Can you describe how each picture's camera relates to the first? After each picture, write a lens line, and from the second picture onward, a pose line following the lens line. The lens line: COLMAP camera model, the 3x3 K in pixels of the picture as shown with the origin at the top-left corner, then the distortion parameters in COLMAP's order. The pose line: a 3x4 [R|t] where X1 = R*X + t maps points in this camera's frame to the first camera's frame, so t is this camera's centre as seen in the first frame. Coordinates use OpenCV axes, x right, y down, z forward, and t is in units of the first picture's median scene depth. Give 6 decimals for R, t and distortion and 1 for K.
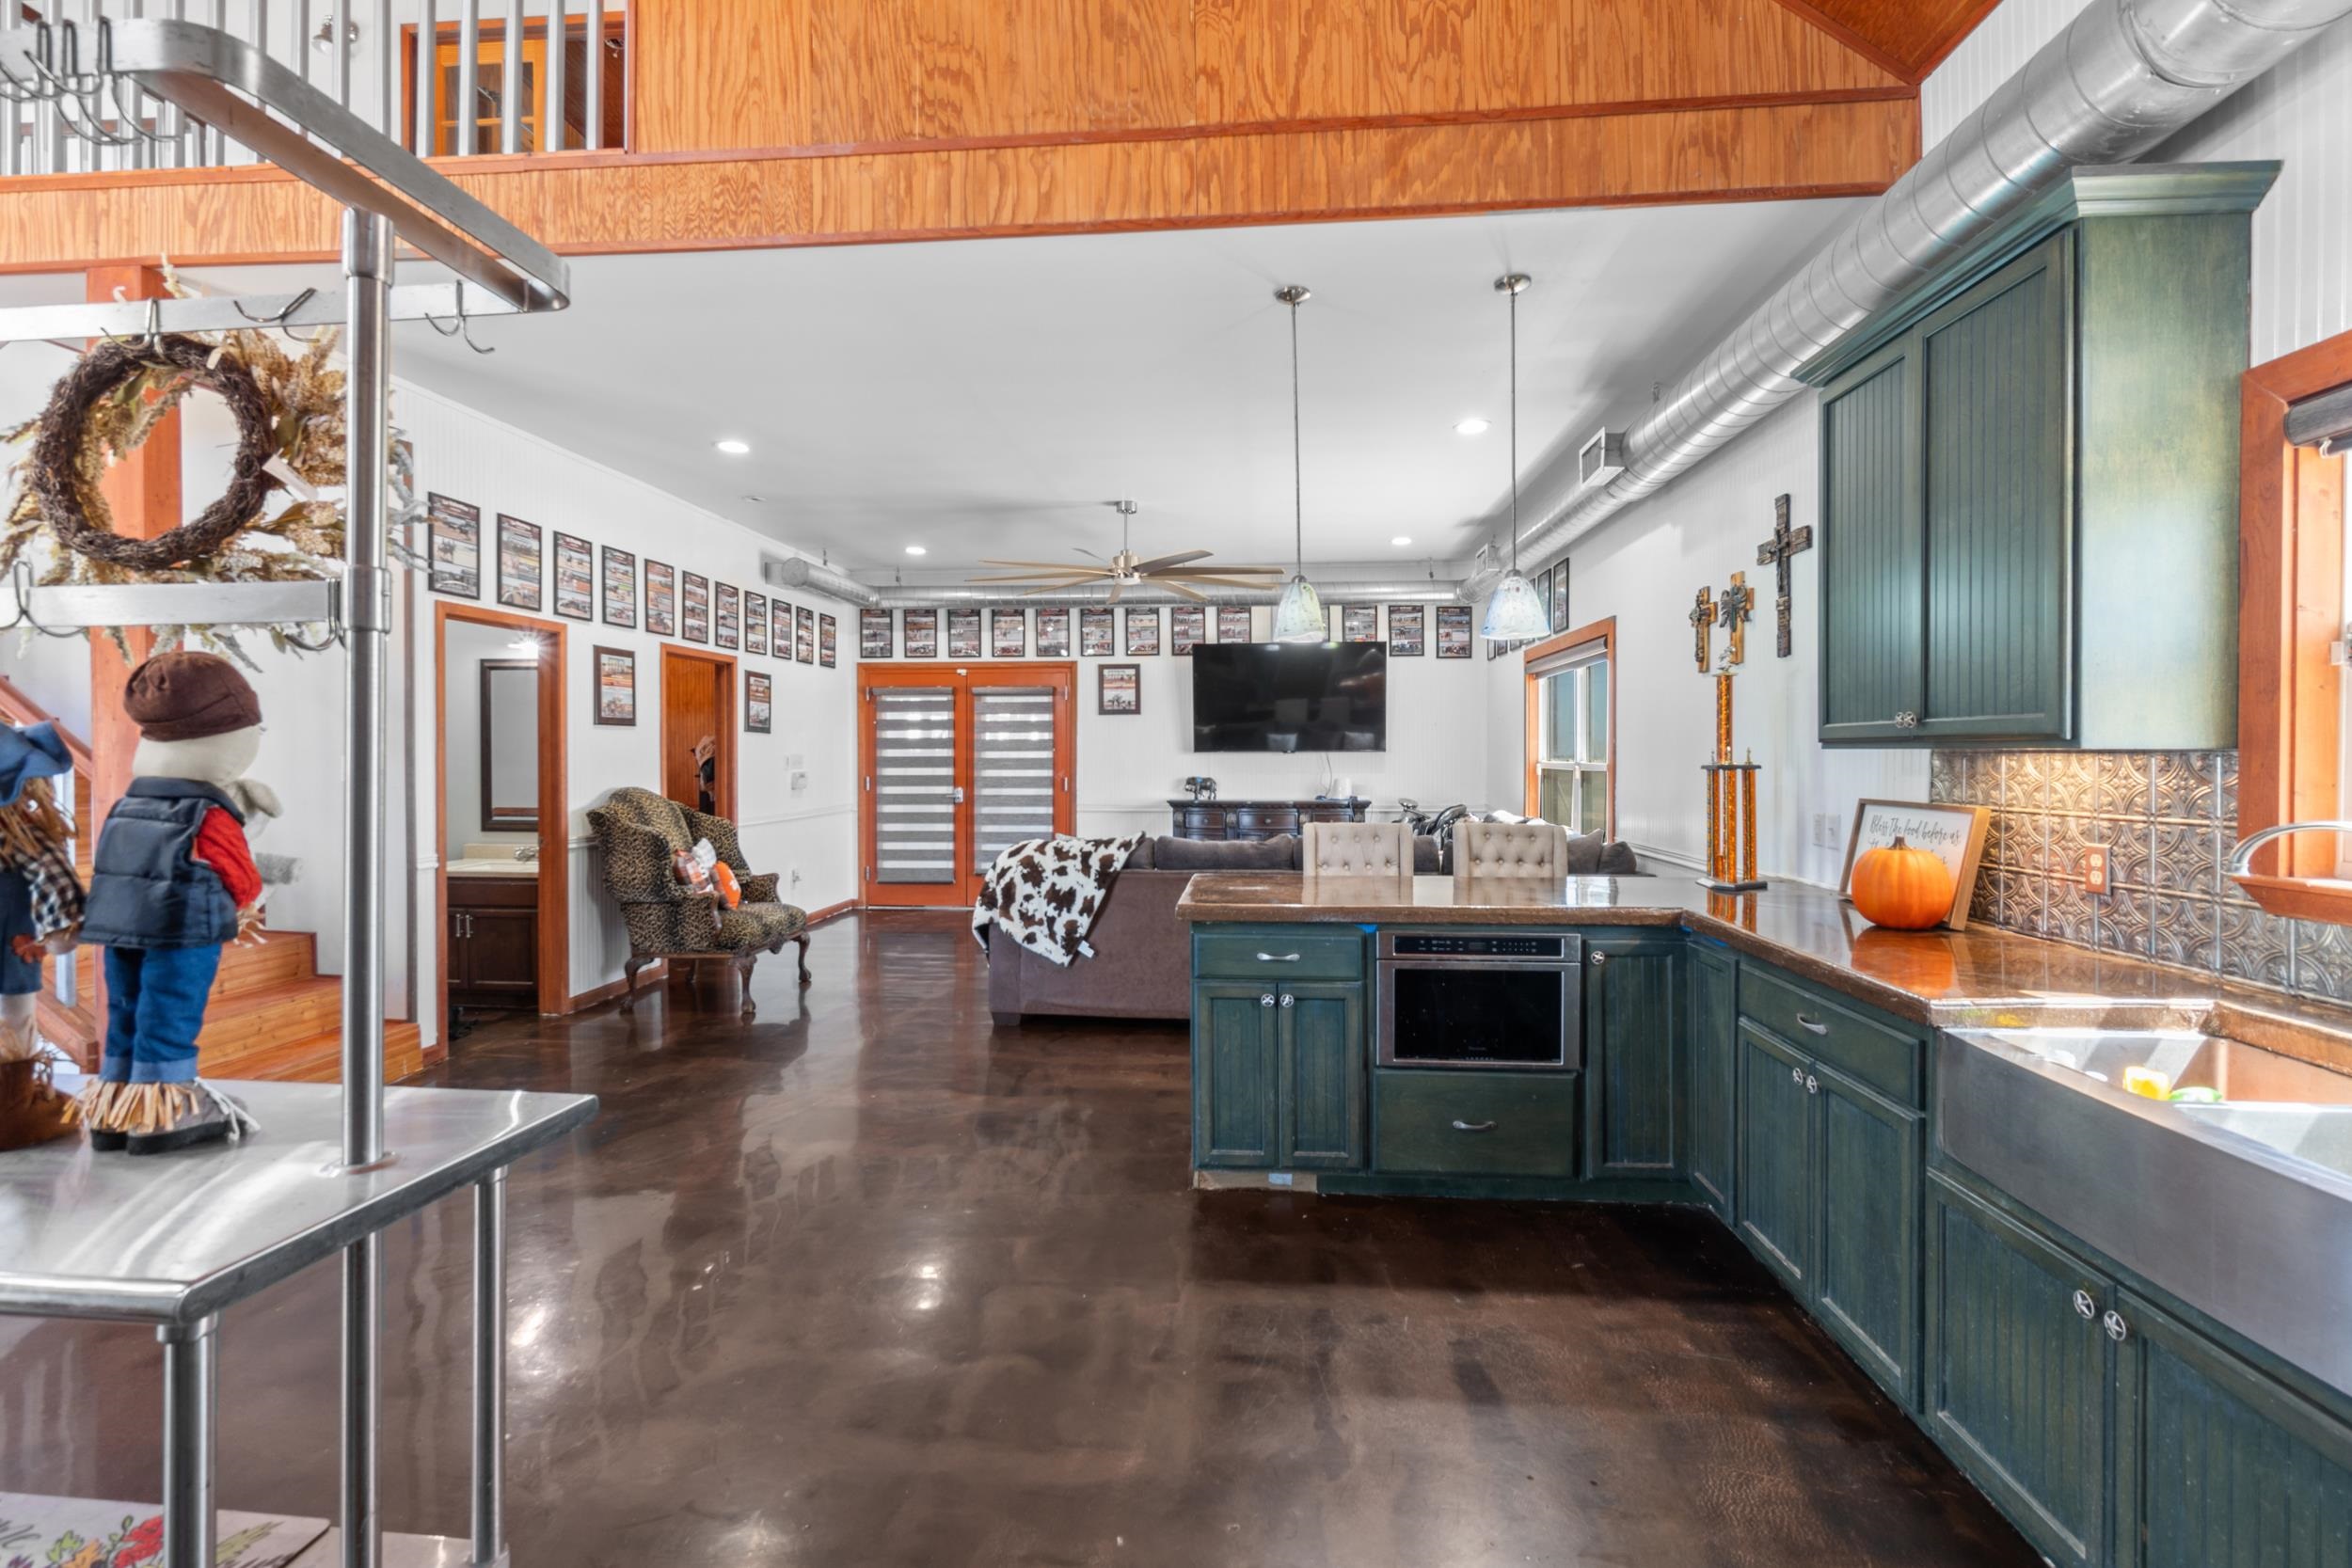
lens RADIAL K [[1018.2, 0, 1172.9], [0, 1018.2, 762.0], [0, 0, 1]] dist [-0.003438, 0.000506]
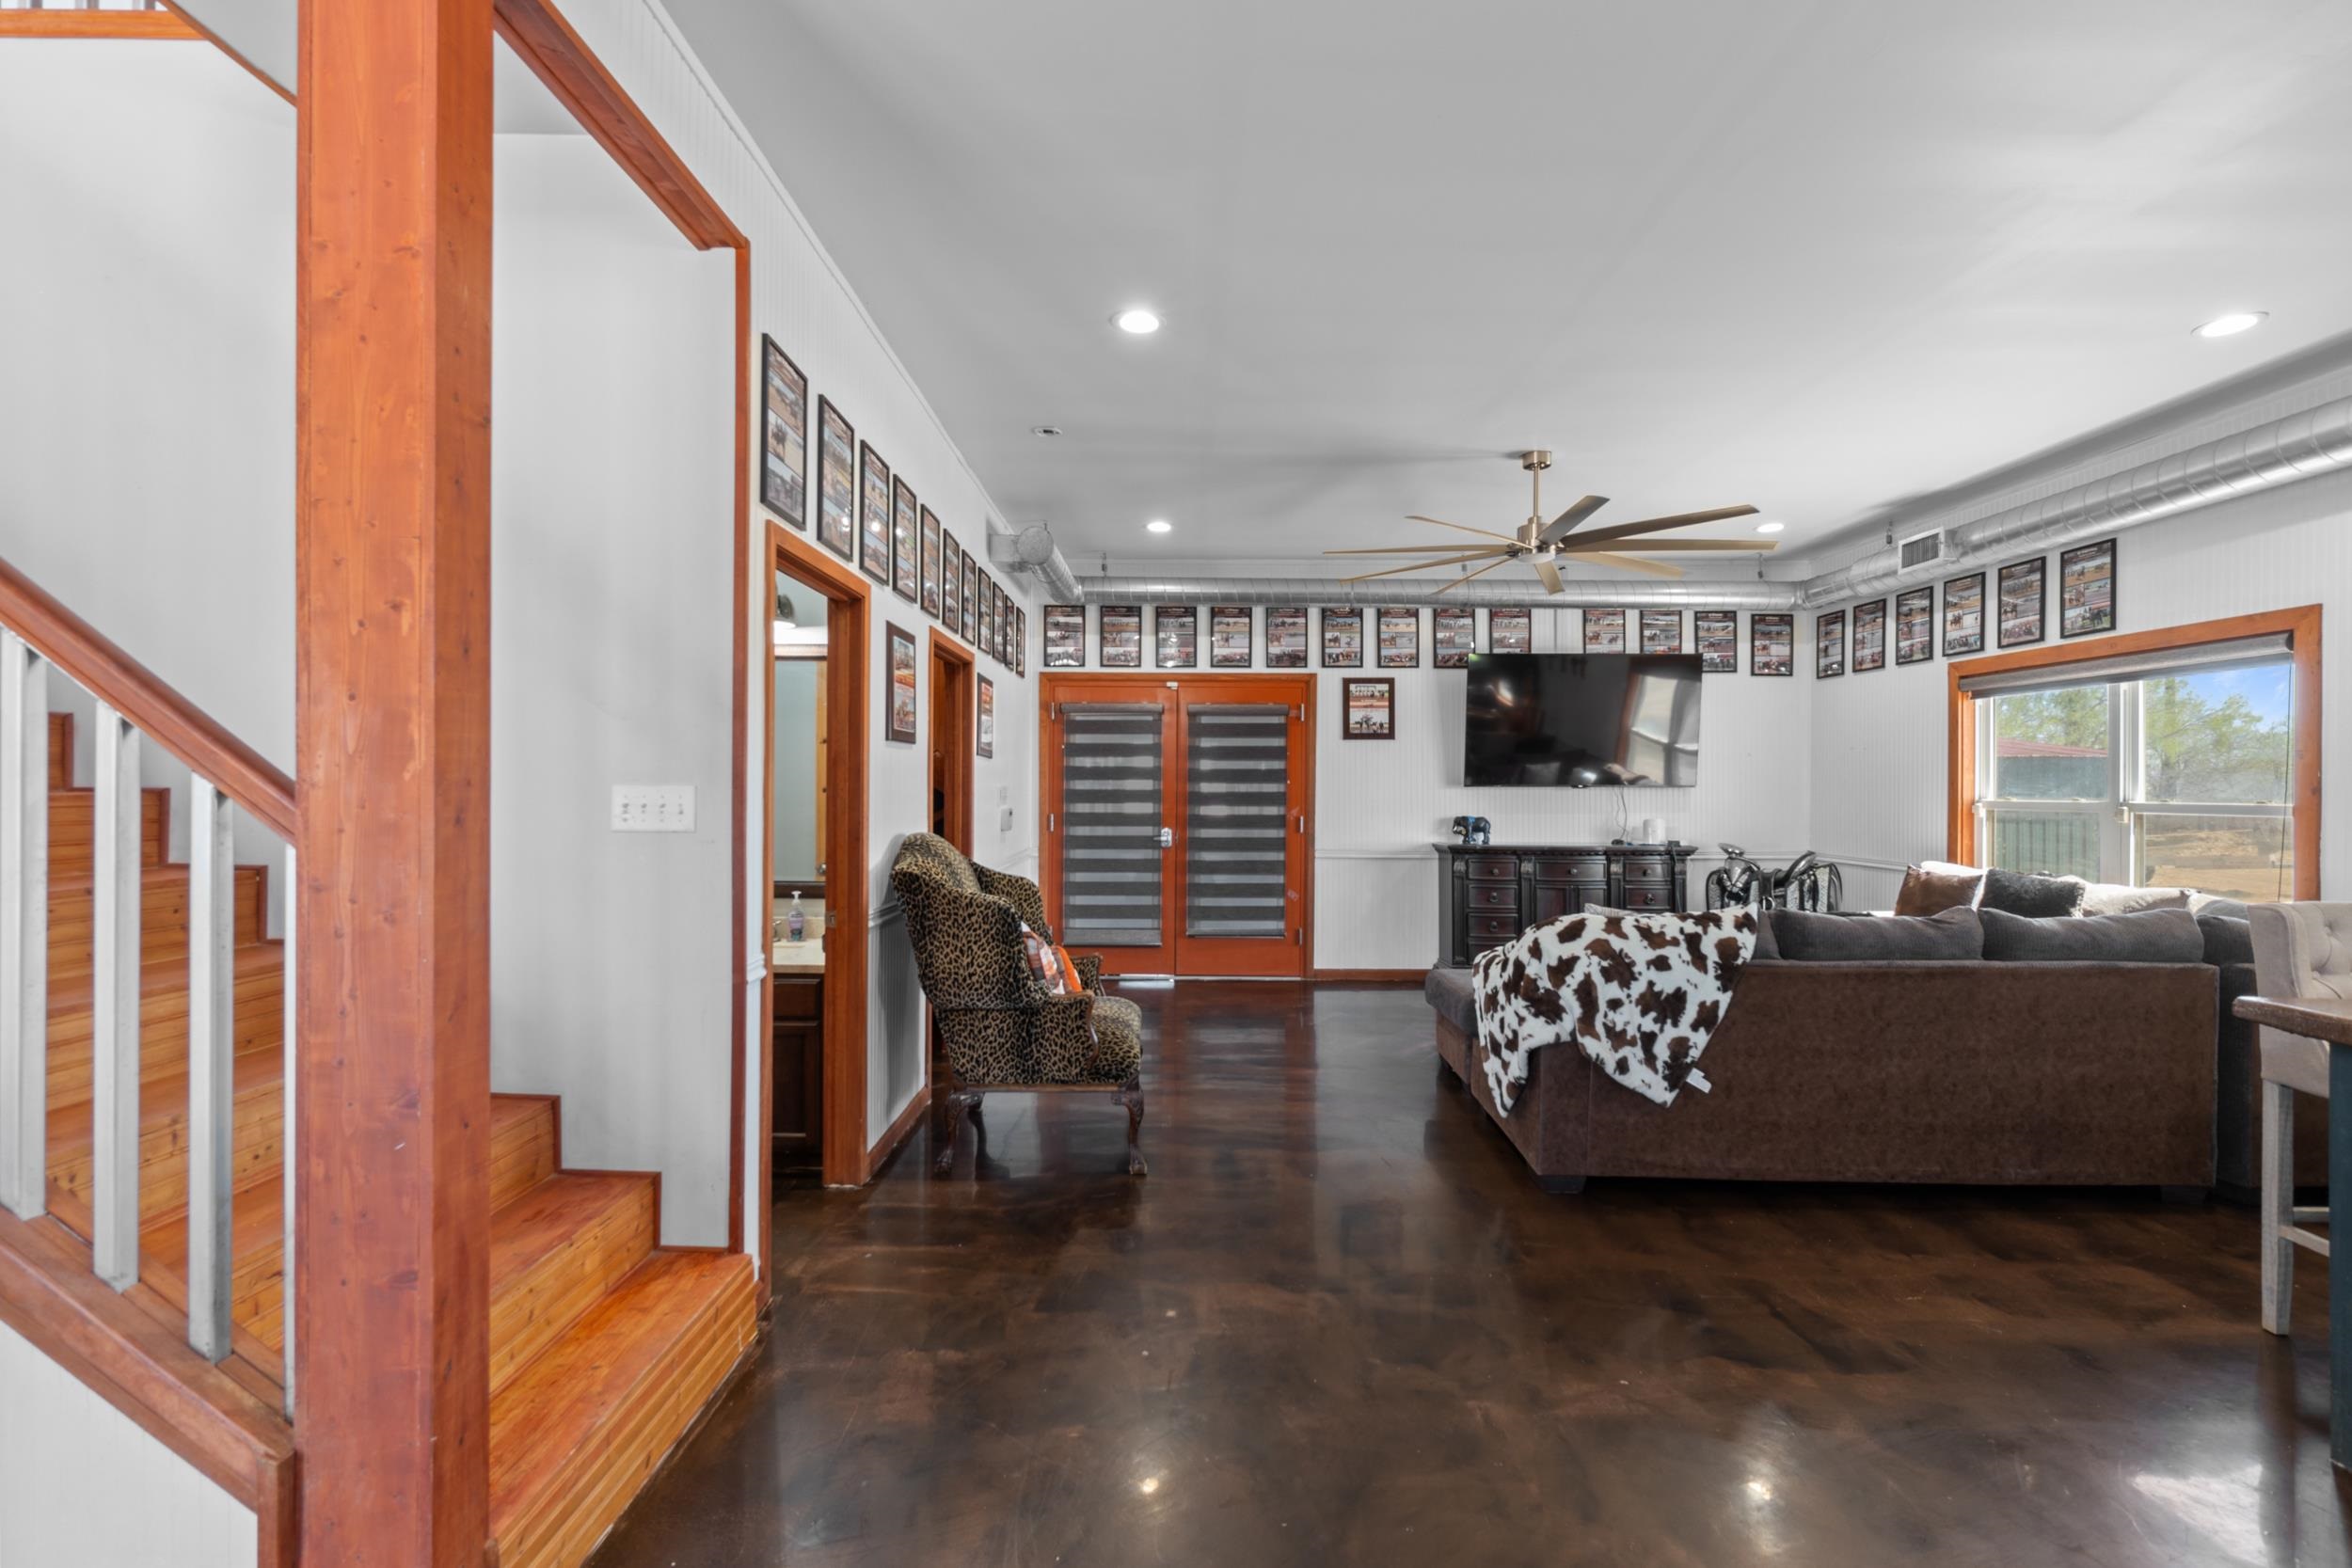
lens RADIAL K [[1018.2, 0, 1176.9], [0, 1018.2, 782.9], [0, 0, 1]] dist [-0.003438, 0.000506]
pose [[0.997065, 0.006124, 0.076319, -0.478903], [-0.005180, 0.999908, -0.012558, -0.001482], [-0.076389, 0.012126, 0.997004, 0.357214]]
